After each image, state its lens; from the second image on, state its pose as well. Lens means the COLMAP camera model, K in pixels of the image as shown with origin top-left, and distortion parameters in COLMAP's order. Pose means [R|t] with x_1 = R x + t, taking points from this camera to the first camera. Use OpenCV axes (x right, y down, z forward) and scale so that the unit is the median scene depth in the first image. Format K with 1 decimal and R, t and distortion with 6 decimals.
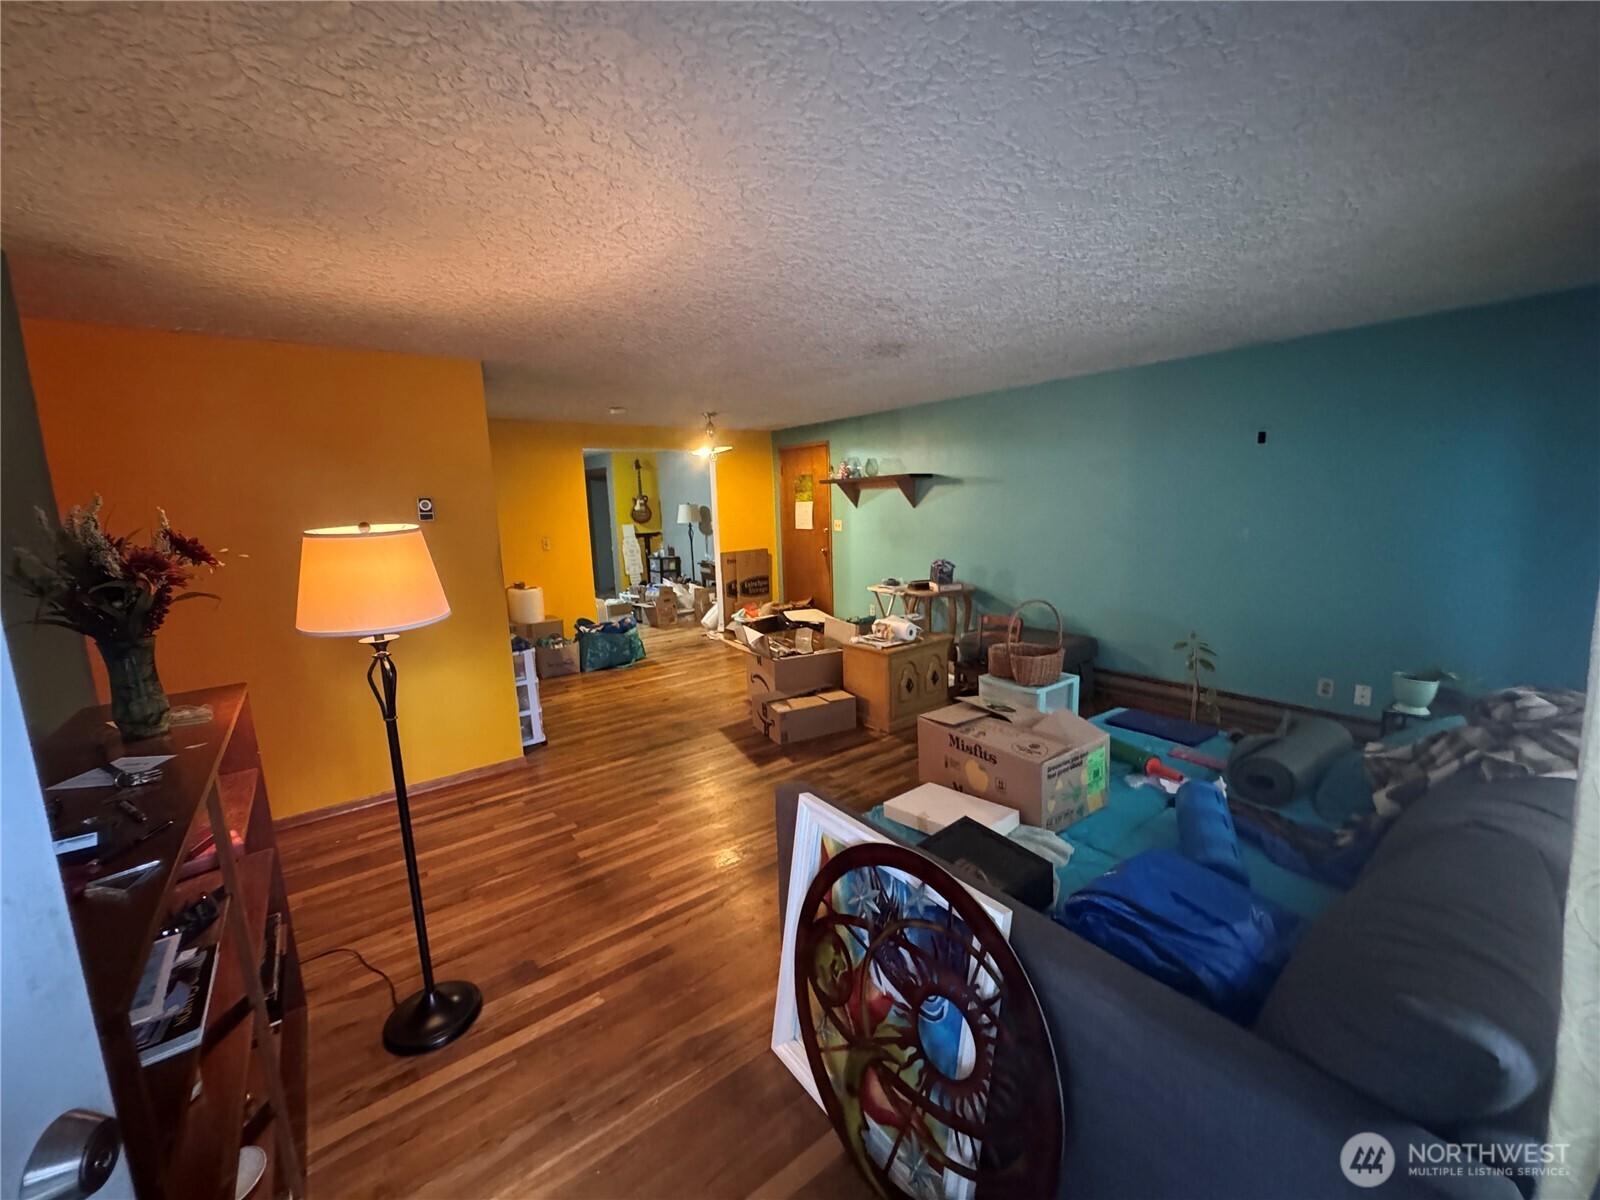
lens RADIAL K [[638.9, 0, 796.5], [0, 638.9, 599.8], [0, 0, 1]] dist [-0.001543, 0.000196]
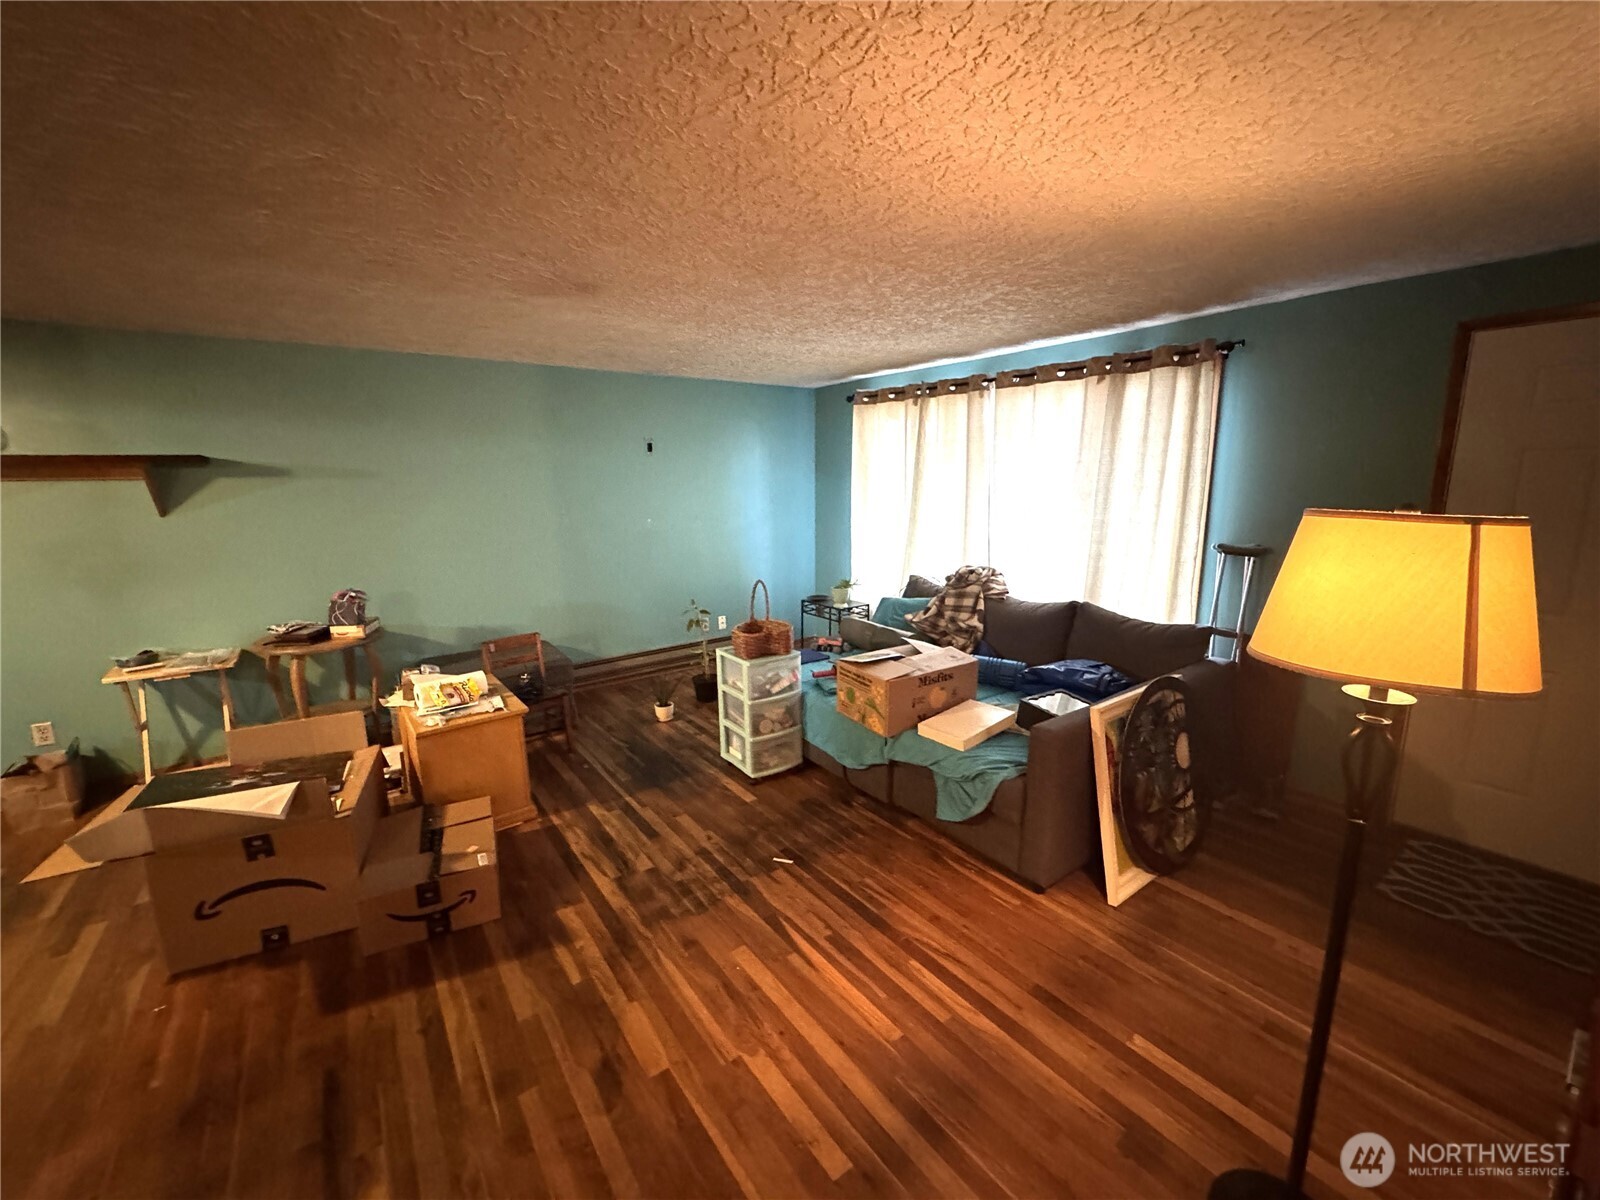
lens RADIAL K [[638.9, 0, 796.5], [0, 638.9, 599.8], [0, 0, 1]] dist [-0.001543, 0.000196]
pose [[0.015496, -0.158254, 0.987277, -0.586426], [0.172765, 0.972968, 0.153249, -0.101922], [-0.984841, 0.168192, 0.042418, 0.705734]]
